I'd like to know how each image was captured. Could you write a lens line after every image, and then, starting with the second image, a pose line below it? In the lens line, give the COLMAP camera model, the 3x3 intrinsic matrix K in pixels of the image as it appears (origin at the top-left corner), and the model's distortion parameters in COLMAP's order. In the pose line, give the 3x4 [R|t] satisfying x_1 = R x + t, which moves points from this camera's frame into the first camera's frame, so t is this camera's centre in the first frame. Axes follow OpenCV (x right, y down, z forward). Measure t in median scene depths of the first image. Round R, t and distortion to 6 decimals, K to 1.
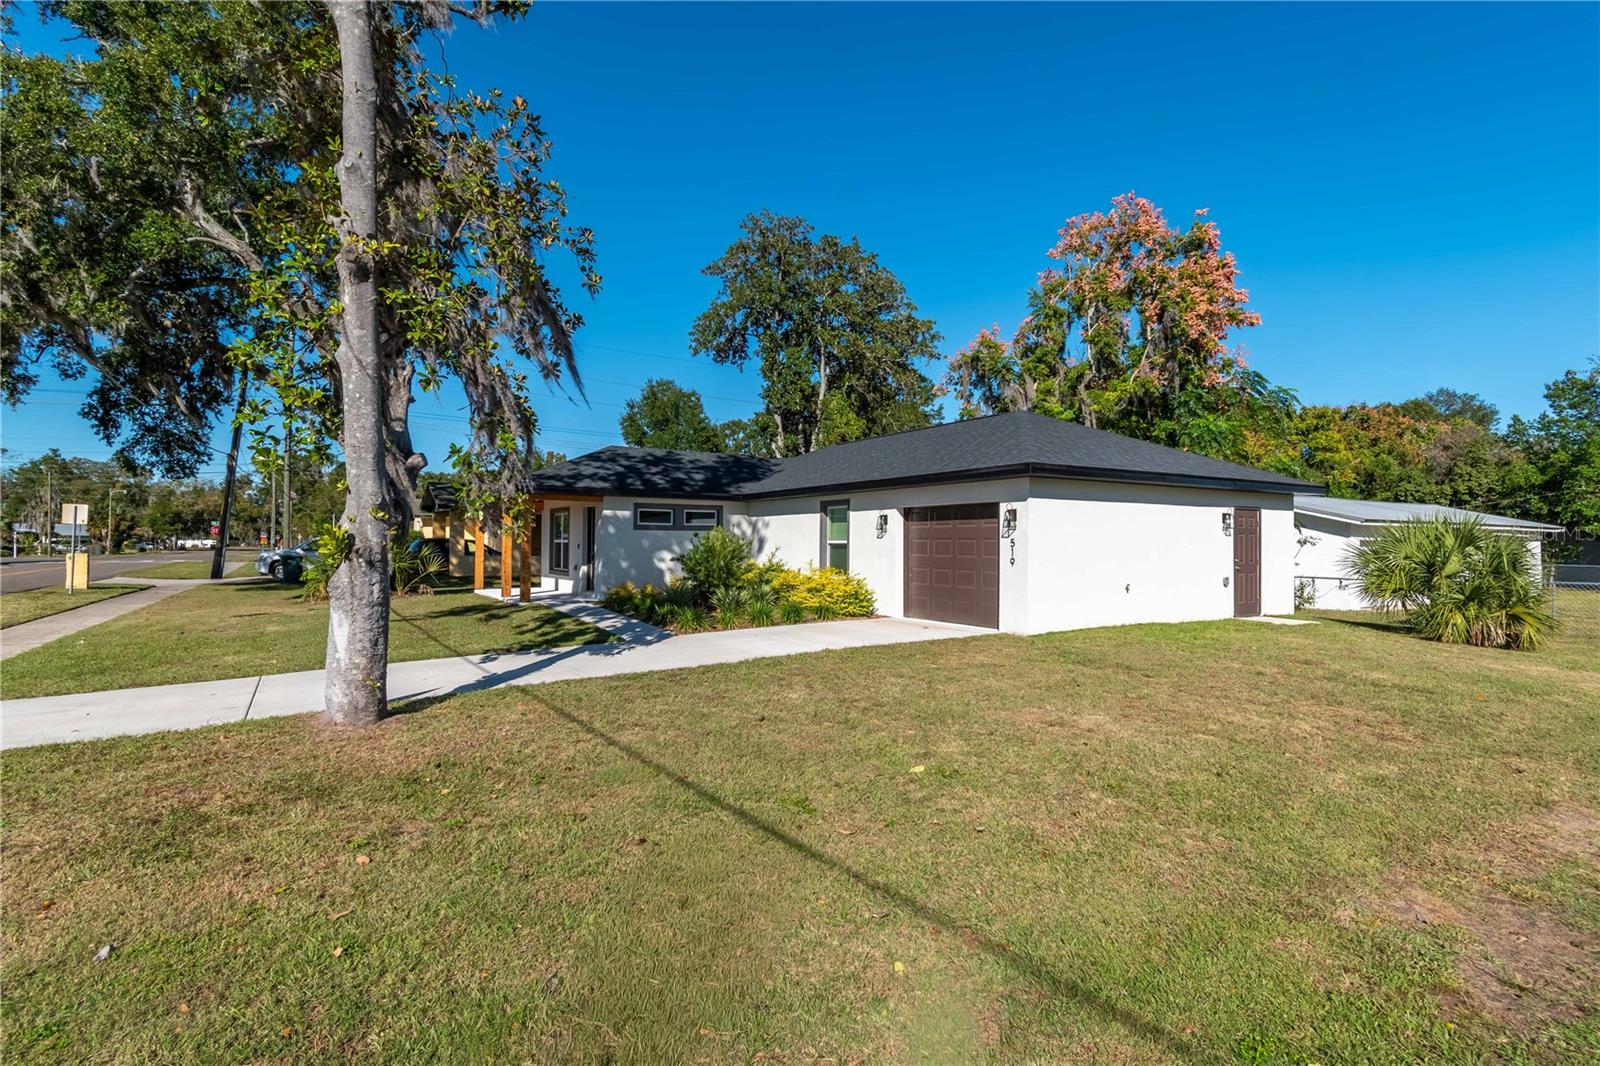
lens RADIAL K [[793.5, 0, 809.4], [0, 793.5, 530.4], [0, 0, 1]] dist [0.000111, 0.000210]
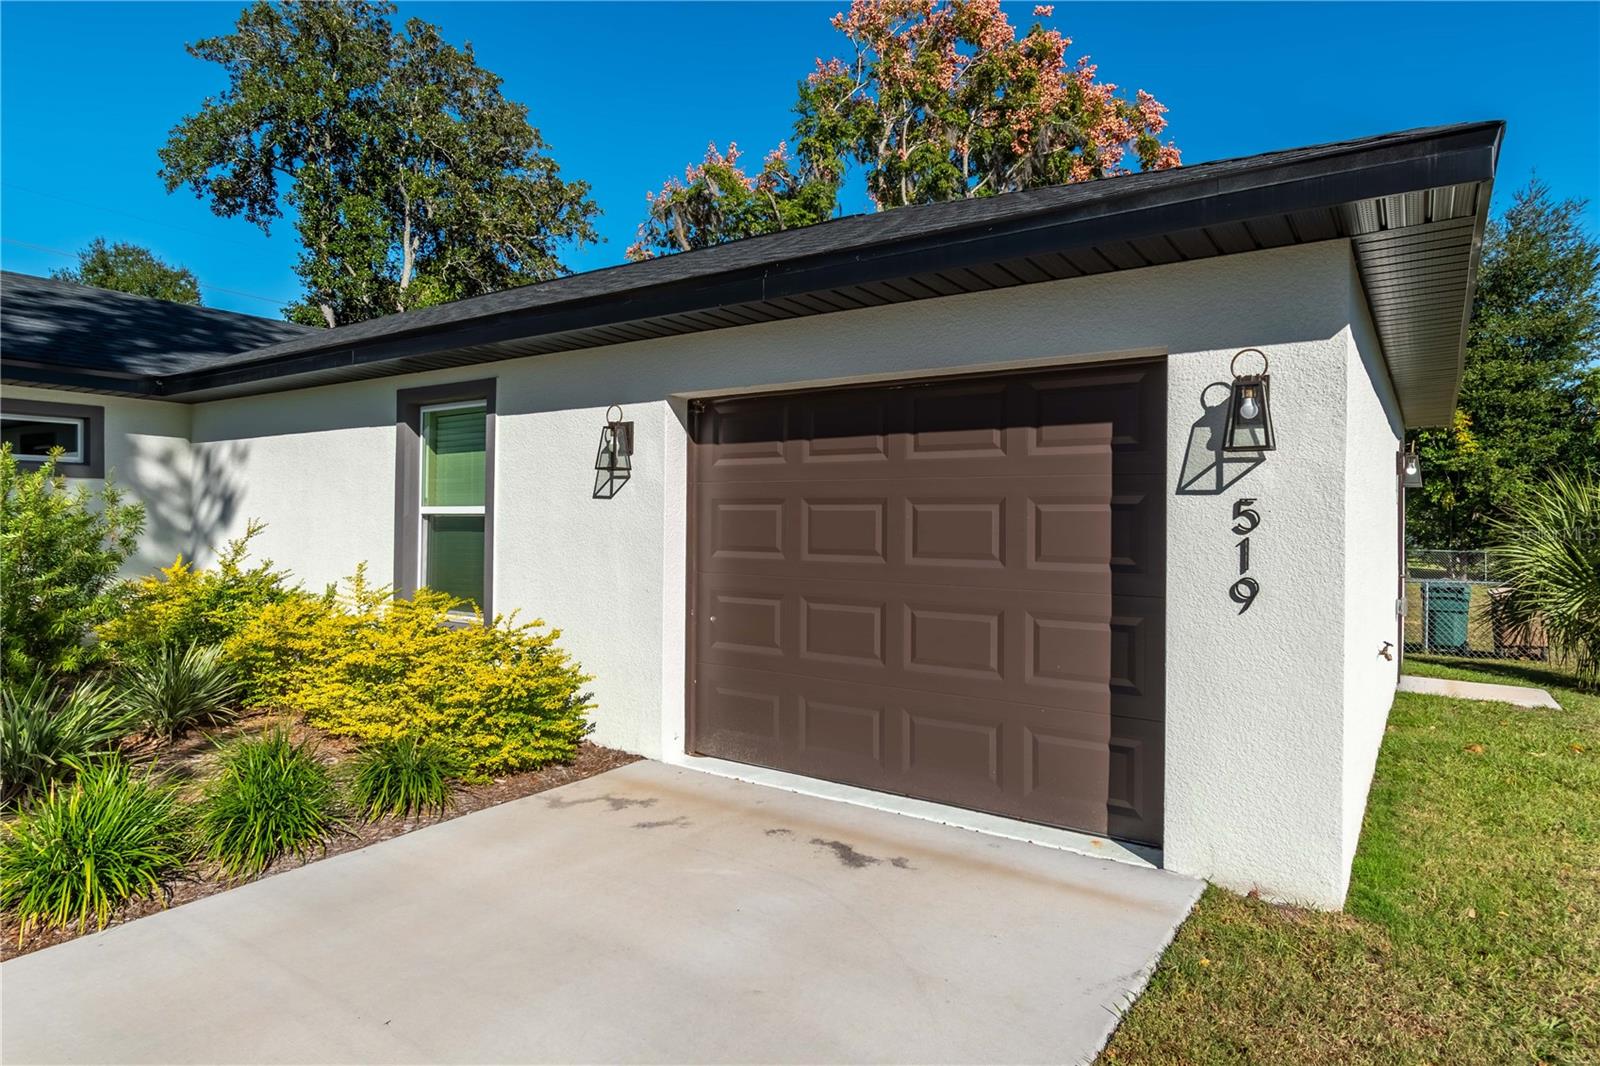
lens RADIAL K [[914.9, 0, 771.7], [0, 914.9, 512.3], [0, 0, 1]] dist [-0.000002, -0.001399]
pose [[0.922023, 0.008901, 0.387032, 0.008840], [-0.013103, 0.999880, 0.008219, 0.009036], [-0.386912, -0.012649, 0.922030, 0.508408]]
